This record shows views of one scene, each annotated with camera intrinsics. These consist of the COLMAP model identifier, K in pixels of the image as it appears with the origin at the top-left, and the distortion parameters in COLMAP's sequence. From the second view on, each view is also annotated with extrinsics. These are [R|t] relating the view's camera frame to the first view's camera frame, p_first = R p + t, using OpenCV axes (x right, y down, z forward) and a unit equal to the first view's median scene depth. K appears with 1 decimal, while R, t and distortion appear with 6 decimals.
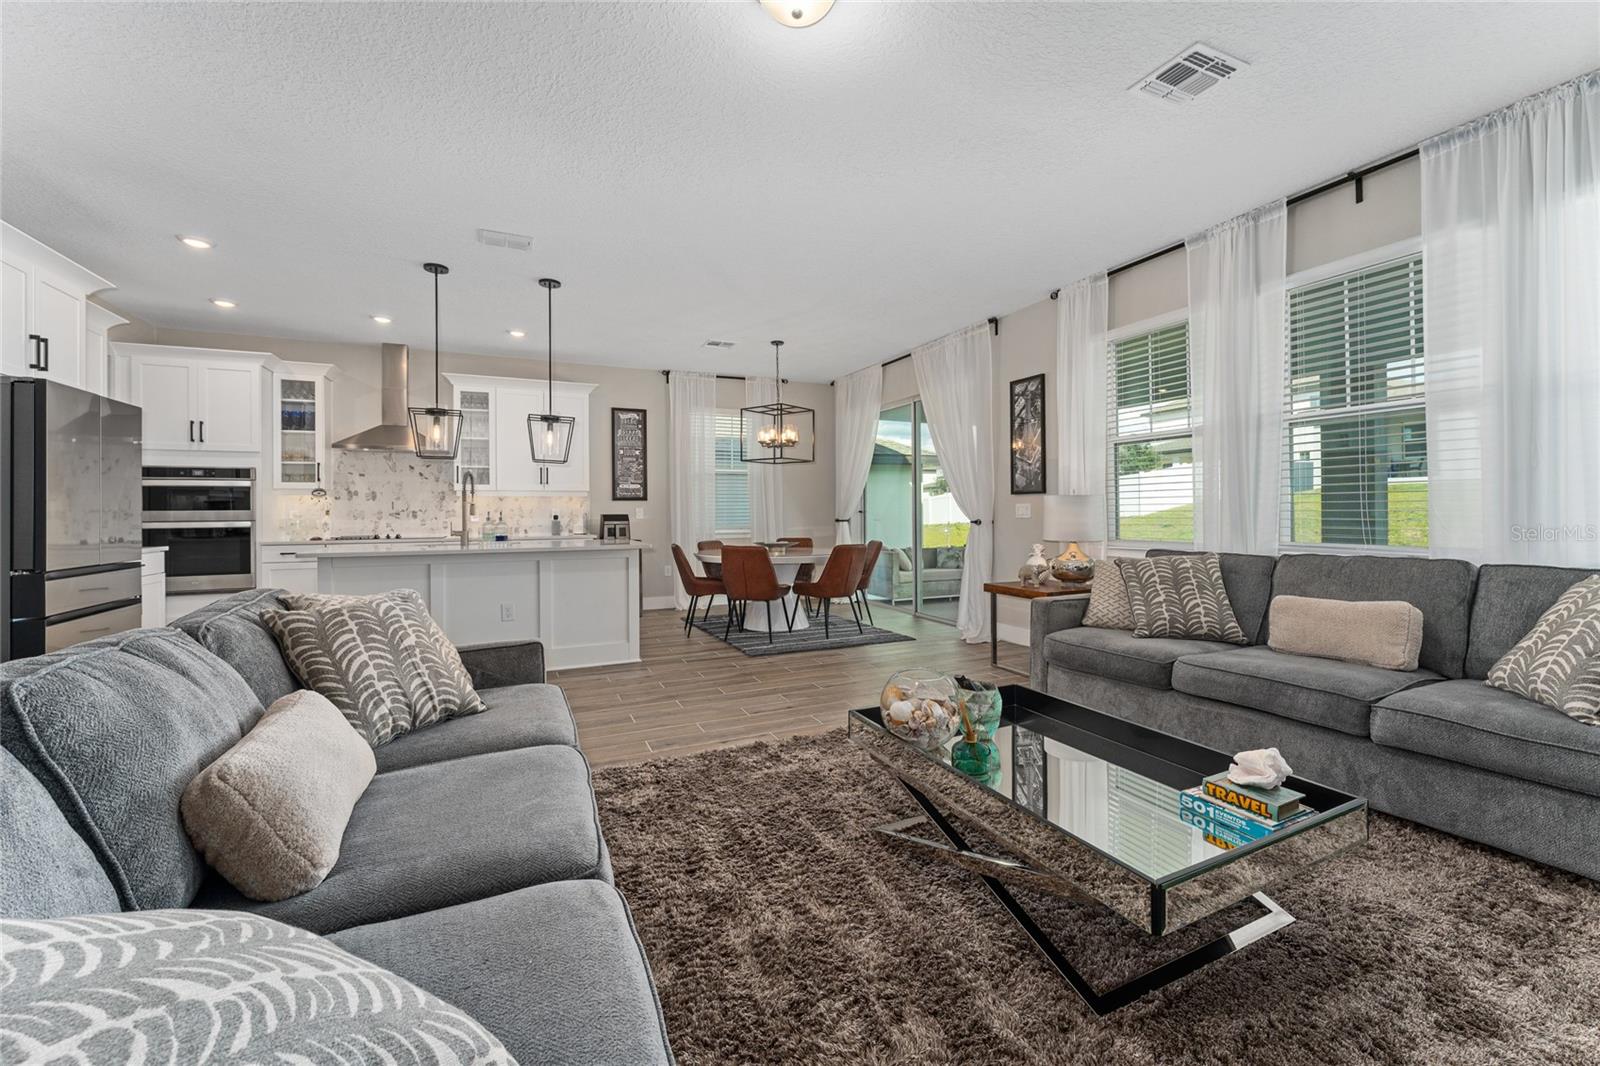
lens RADIAL K [[637.1, 0, 795.4], [0, 637.1, 511.4], [0, 0, 1]] dist [0.001389, -0.000948]
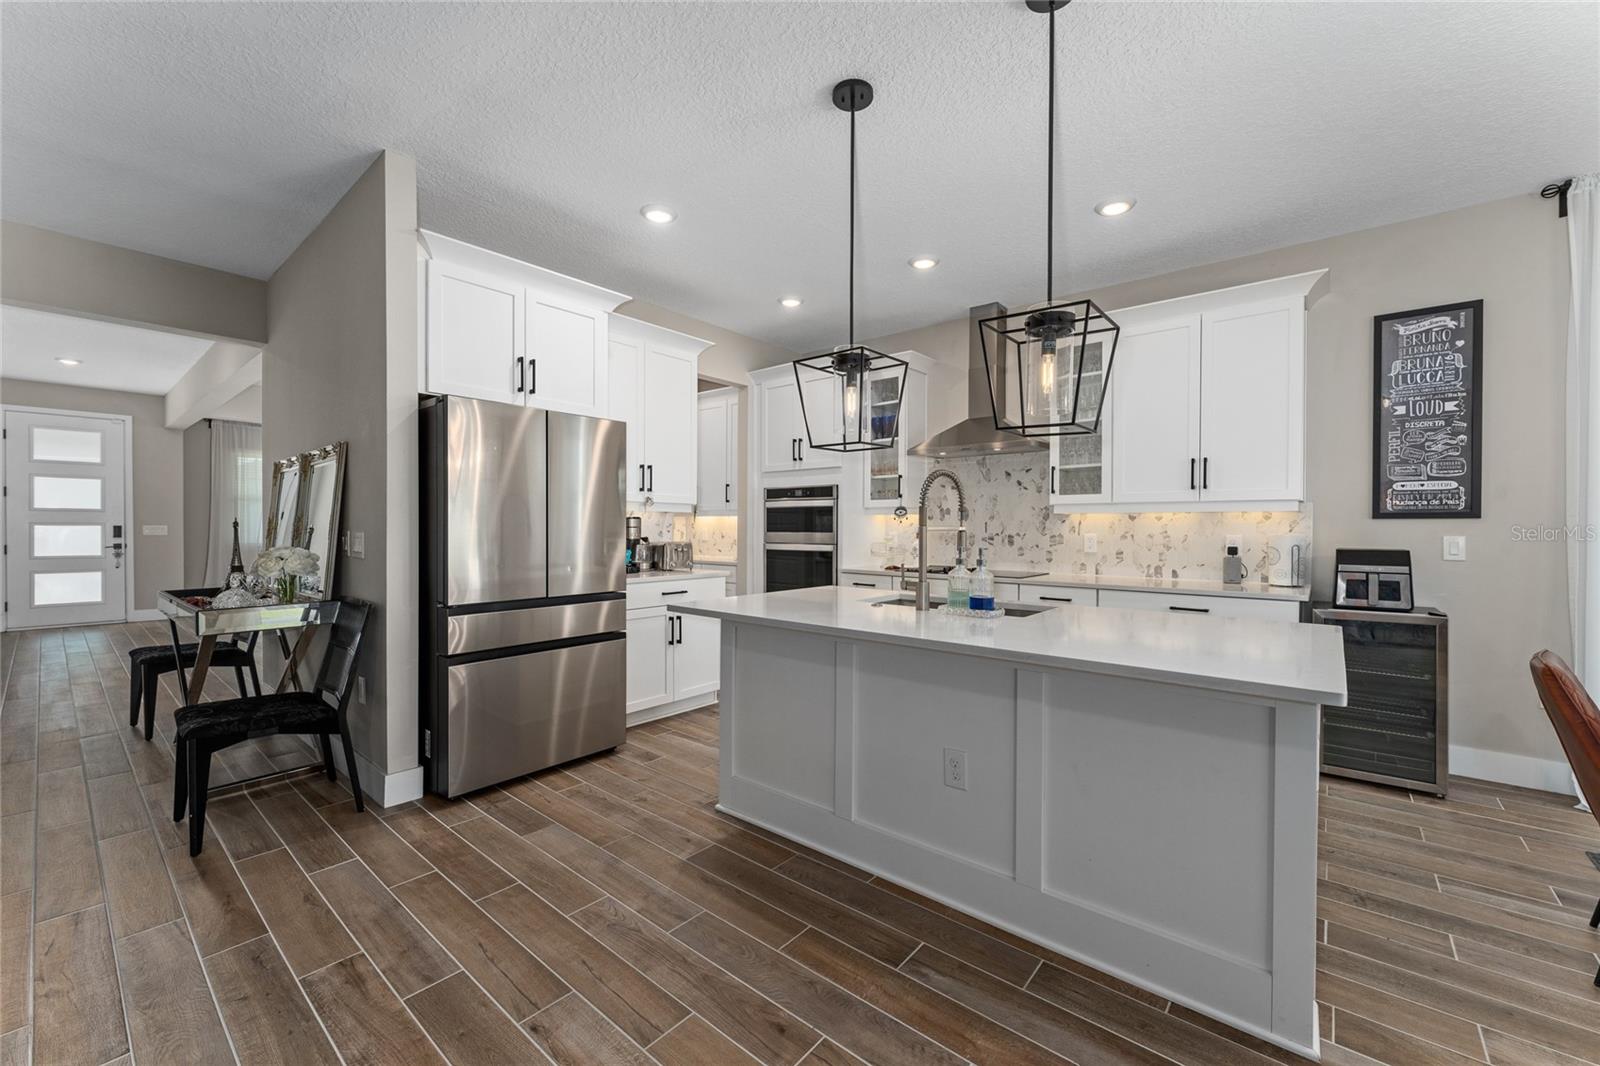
lens RADIAL K [[637.1, 0, 803.6], [0, 637.1, 533.0], [0, 0, 1]] dist [0.001389, -0.000948]
pose [[0.436582, 0.015627, -0.899529, -0.068504], [-0.008230, 0.999877, 0.013376, -0.012399], [0.899627, 0.001563, 0.436657, 0.567643]]
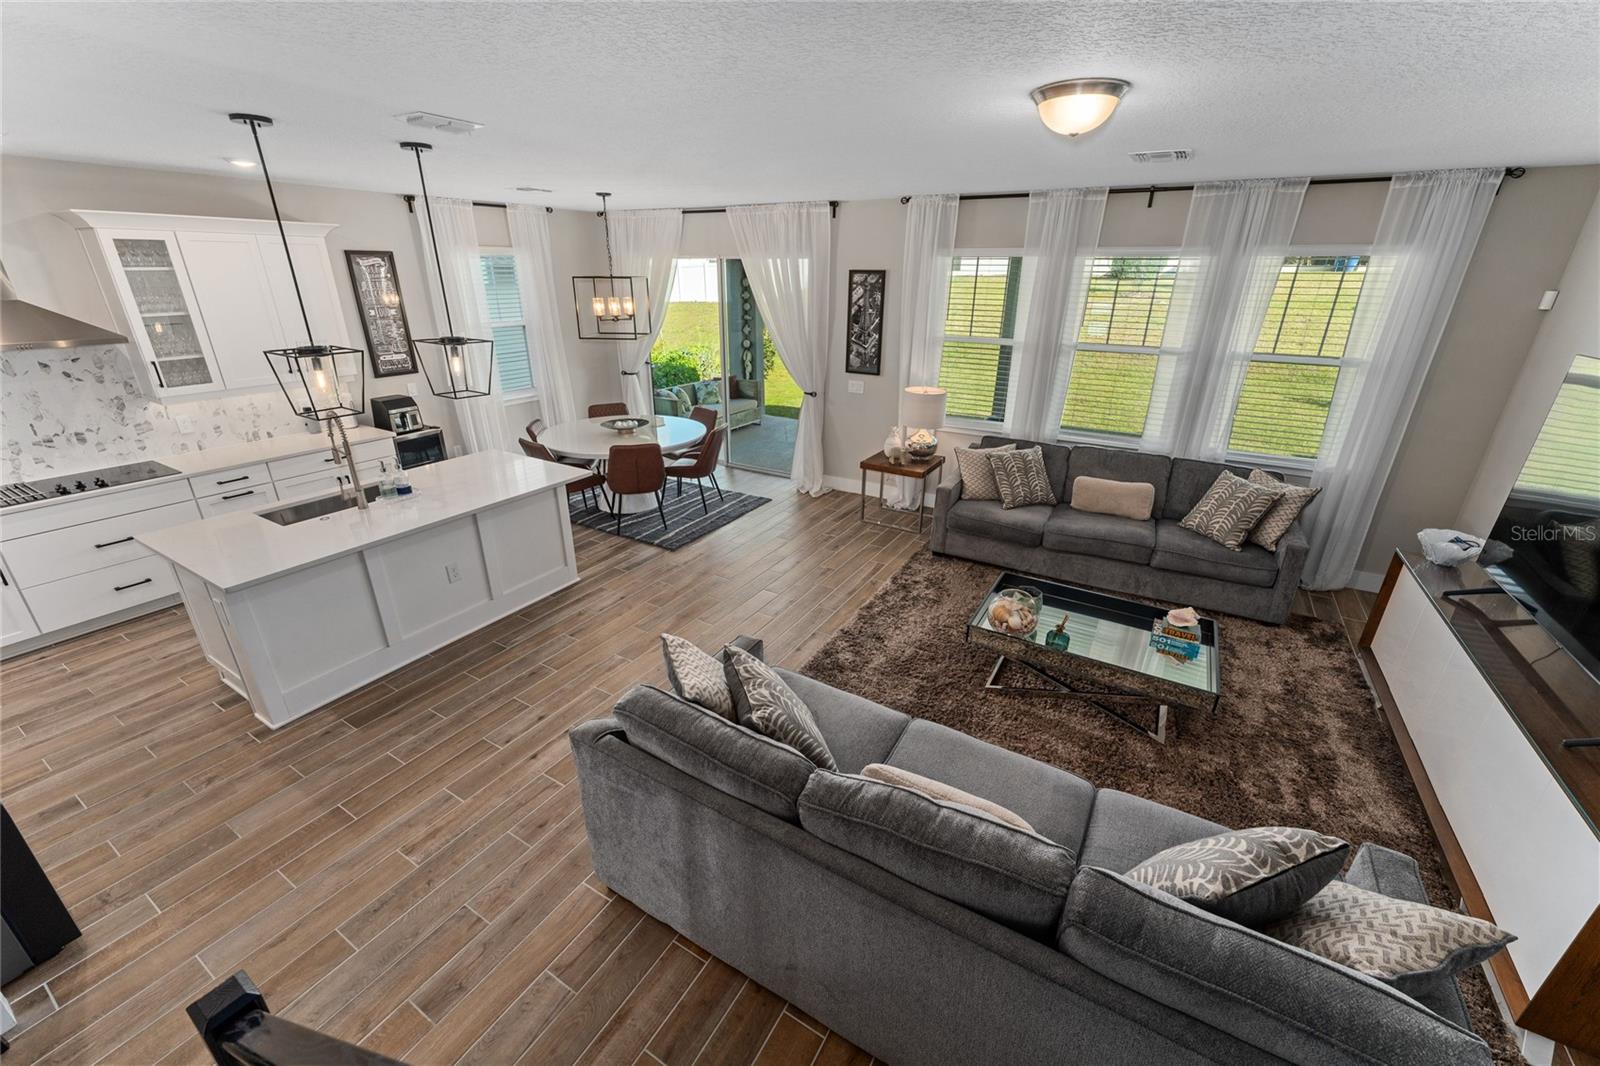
lens RADIAL K [[637.1, 0, 787.1], [0, 637.1, 530.2], [0, 0, 1]] dist [0.001389, -0.000948]
pose [[0.828310, -0.201653, 0.522723, -0.418762], [-0.009921, 0.927558, 0.373549, -0.190093], [-0.560183, -0.314600, 0.766304, 0.057705]]
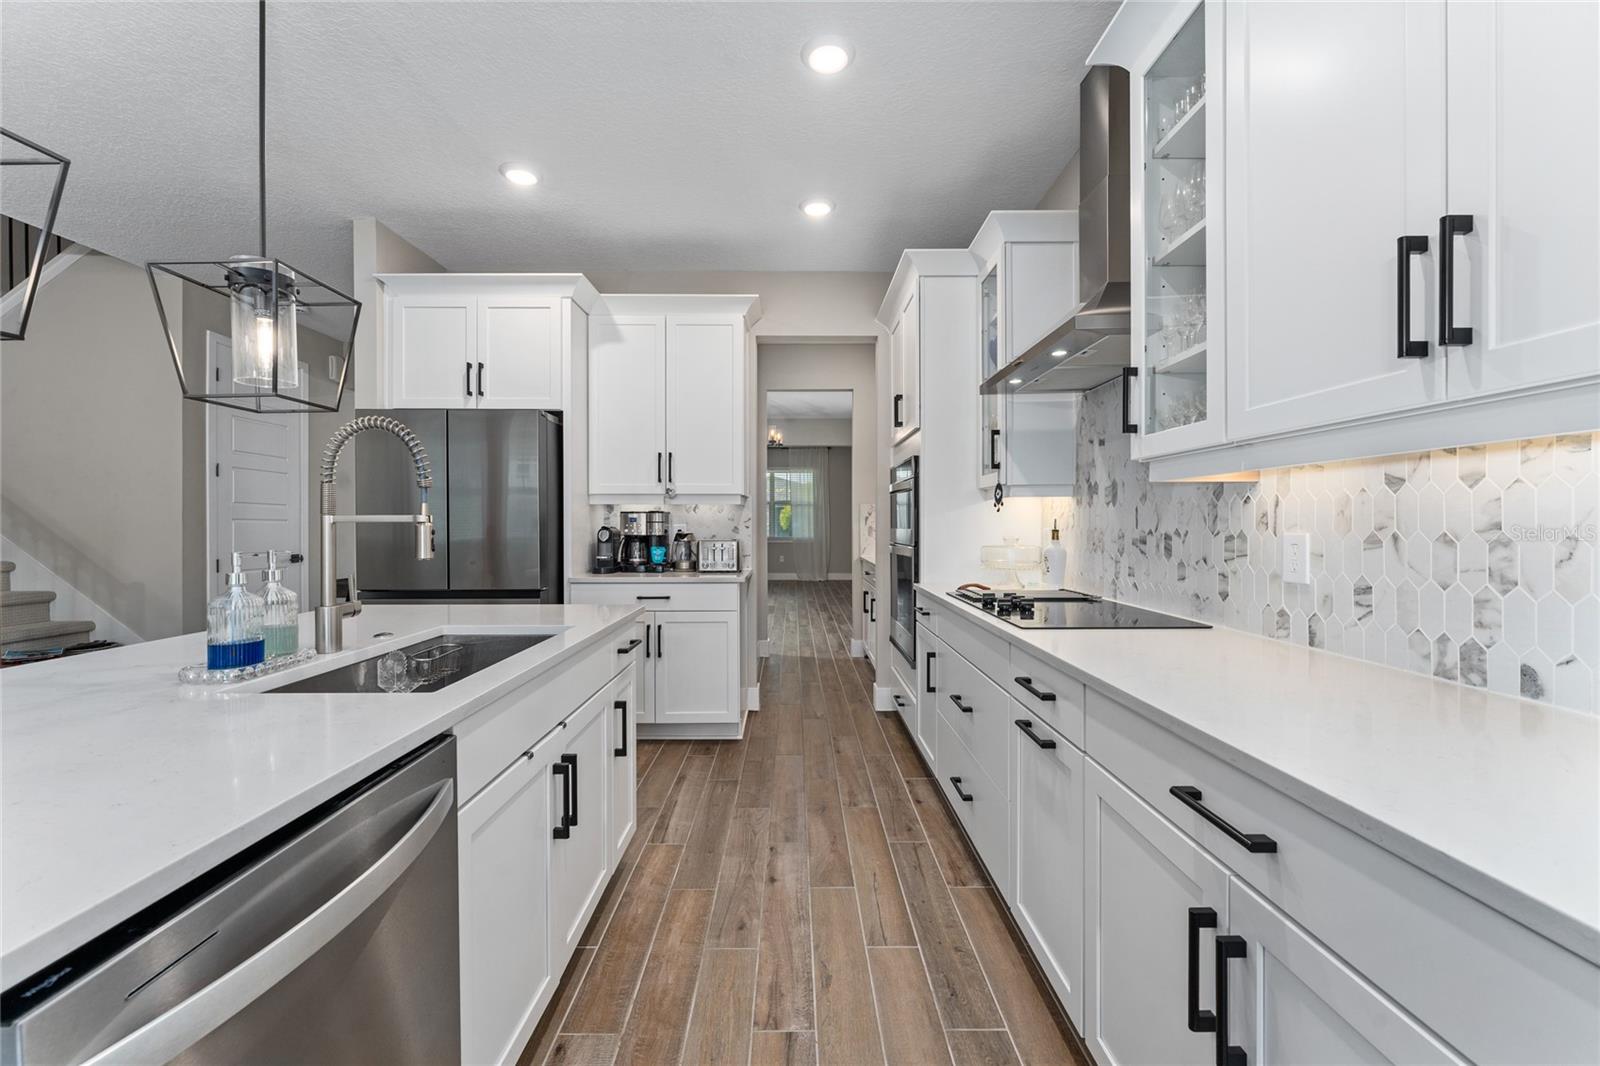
lens RADIAL K [[637.1, 0, 801.9], [0, 637.1, 525.6], [0, 0, 1]] dist [0.001389, -0.000948]
pose [[-0.401235, 0.008671, -0.915934, -0.266921], [0.001858, 0.999961, 0.008653, -0.009505], [0.915973, 0.001771, -0.401235, 1.133698]]
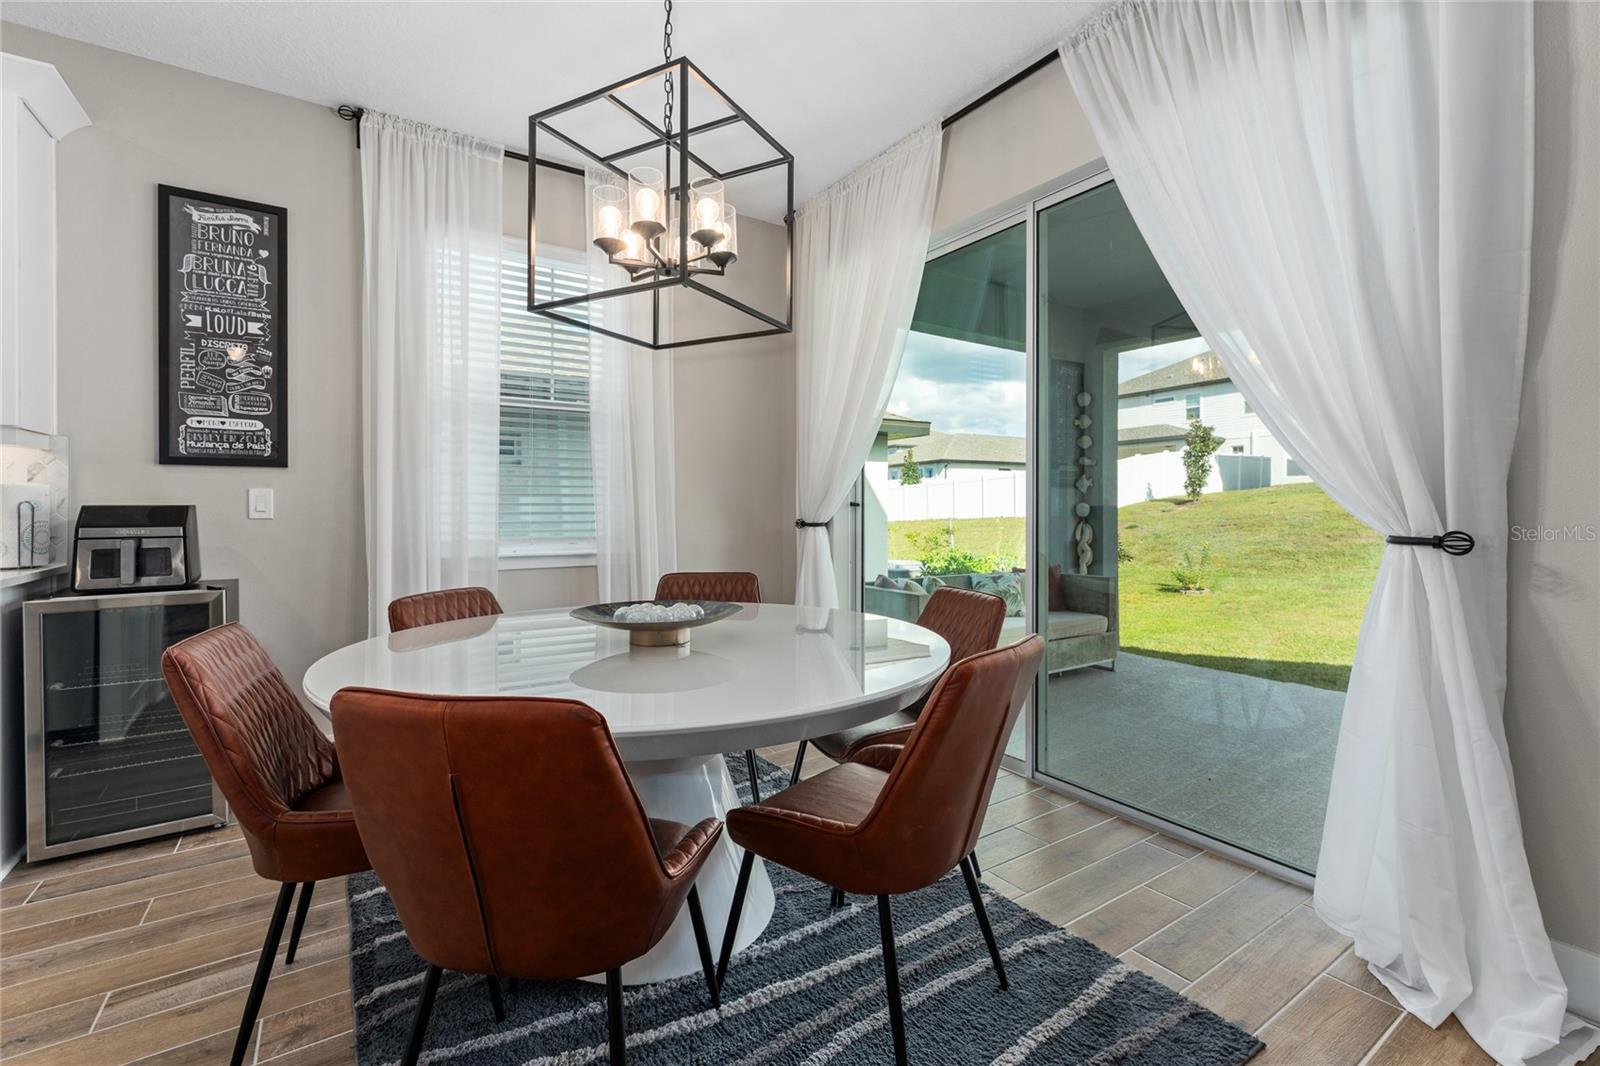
lens RADIAL K [[688.0, 0, 797.3], [0, 688.0, 513.9], [0, 0, 1]] dist [-0.000124, 0.000063]
pose [[0.986150, 0.005719, 0.165758, -0.023713], [-0.007263, 0.999936, 0.008709, 0.004677], [-0.165697, -0.009792, 0.986128, 0.782585]]
